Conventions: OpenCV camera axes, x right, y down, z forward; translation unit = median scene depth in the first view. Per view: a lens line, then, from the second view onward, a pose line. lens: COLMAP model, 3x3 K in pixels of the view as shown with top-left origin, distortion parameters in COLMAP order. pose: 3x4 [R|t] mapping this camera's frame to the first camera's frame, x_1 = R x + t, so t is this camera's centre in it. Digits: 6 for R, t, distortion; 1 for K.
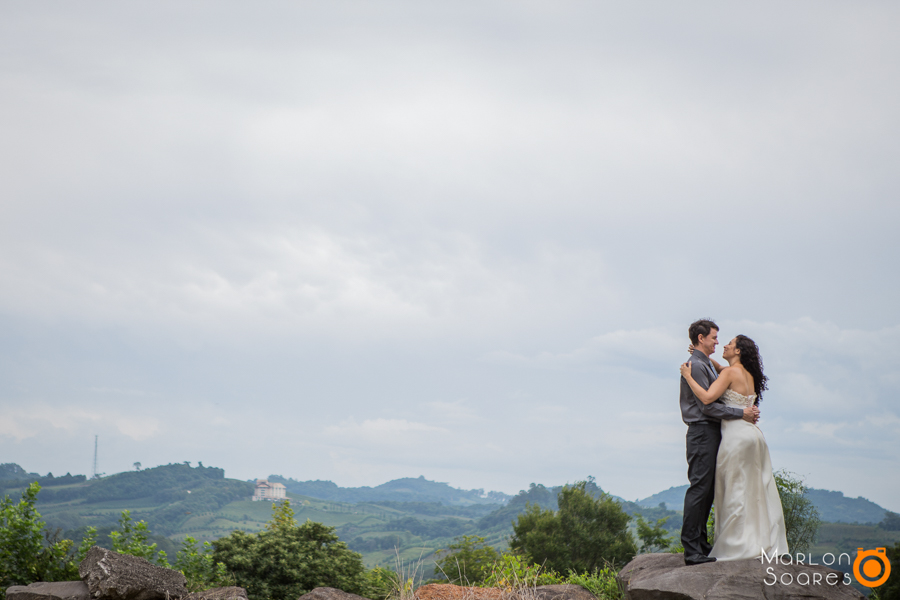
lens RADIAL K [[1821.6, 0, 450.0], [0, 1821.6, 300.0], [0, 0, 1]] dist [0.556775, 0.196716]
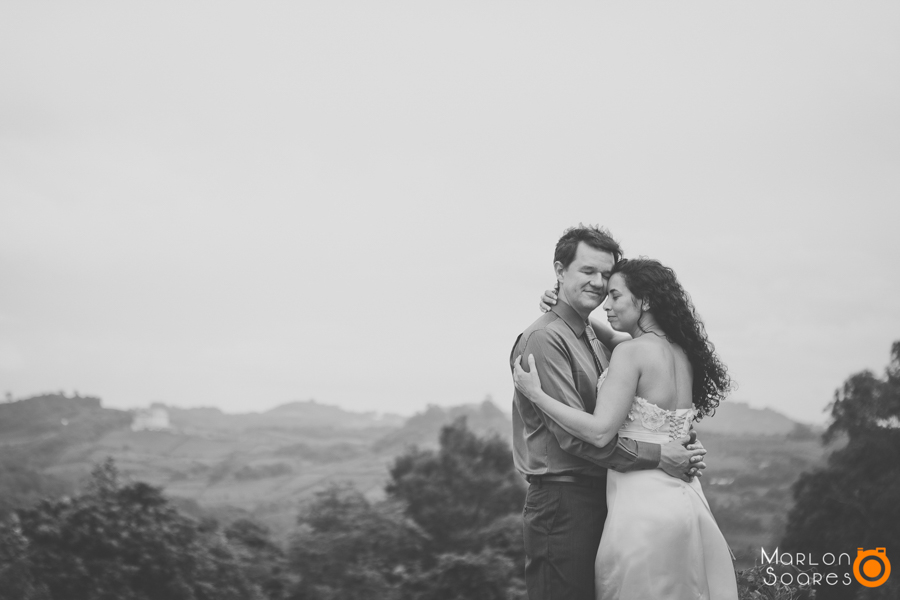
lens RADIAL K [[1821.6, 0, 450.0], [0, 1821.6, 300.0], [0, 0, 1]] dist [0.556775, 0.196716]
pose [[0.998185, -0.031006, 0.051627, 0.022271], [0.028475, 0.998390, 0.049056, 0.002069], [-0.053065, -0.047497, 0.997461, 0.144296]]
